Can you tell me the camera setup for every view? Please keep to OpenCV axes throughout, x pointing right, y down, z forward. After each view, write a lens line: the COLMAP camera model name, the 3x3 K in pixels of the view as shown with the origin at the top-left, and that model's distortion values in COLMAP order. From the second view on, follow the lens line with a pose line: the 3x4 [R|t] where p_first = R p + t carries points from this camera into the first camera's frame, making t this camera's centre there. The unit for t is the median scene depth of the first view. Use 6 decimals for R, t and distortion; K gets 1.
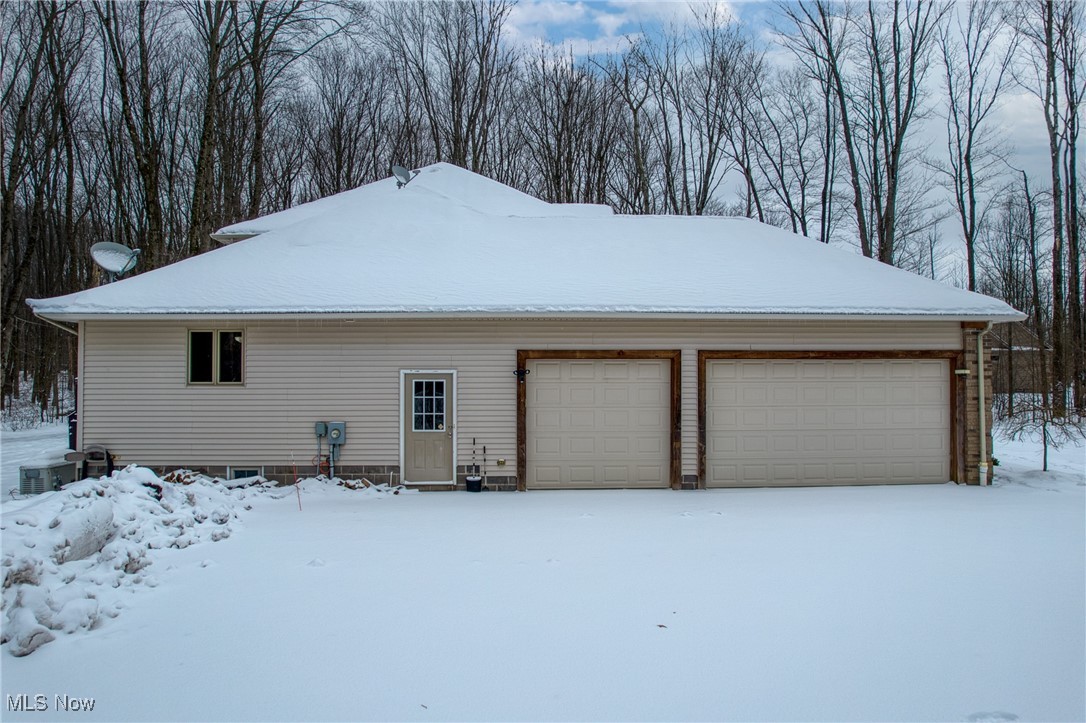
lens RADIAL K [[694.6, 0, 551.0], [0, 694.6, 369.7], [0, 0, 1]] dist [-0.061293, 0.048002]
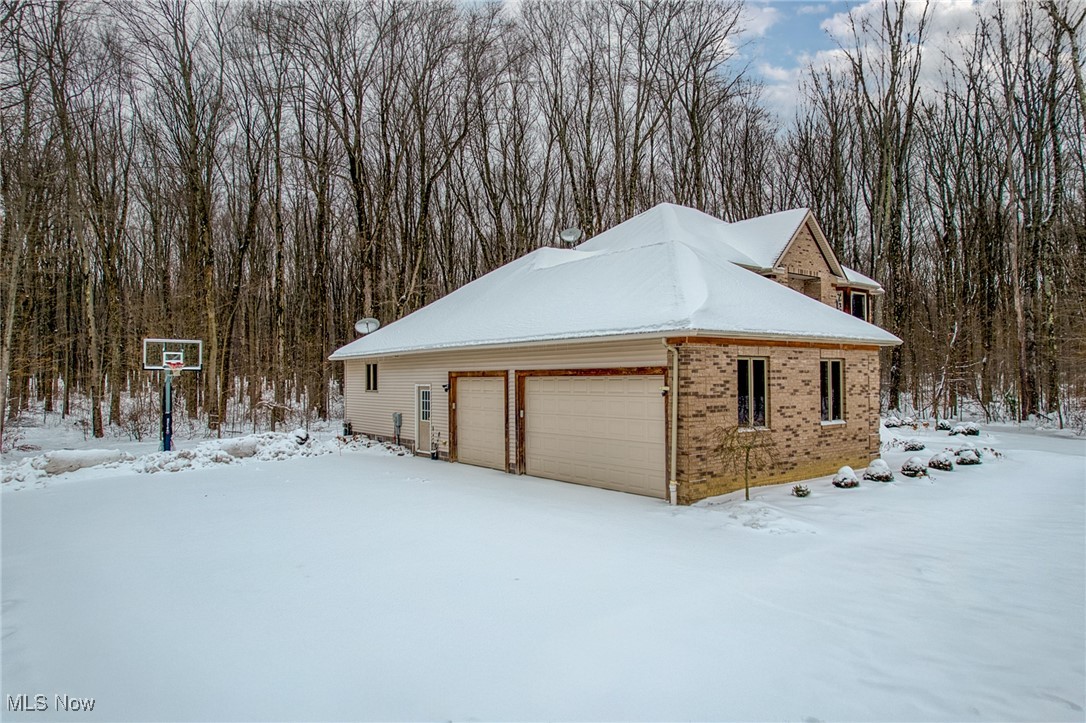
lens RADIAL K [[694.6, 0, 551.0], [0, 694.6, 369.7], [0, 0, 1]] dist [-0.061293, 0.048002]
pose [[0.594388, -0.012148, -0.804087, 1.324781], [0.004422, 0.999920, -0.011838, -0.012659], [0.804167, 0.003480, 0.594394, 0.259294]]
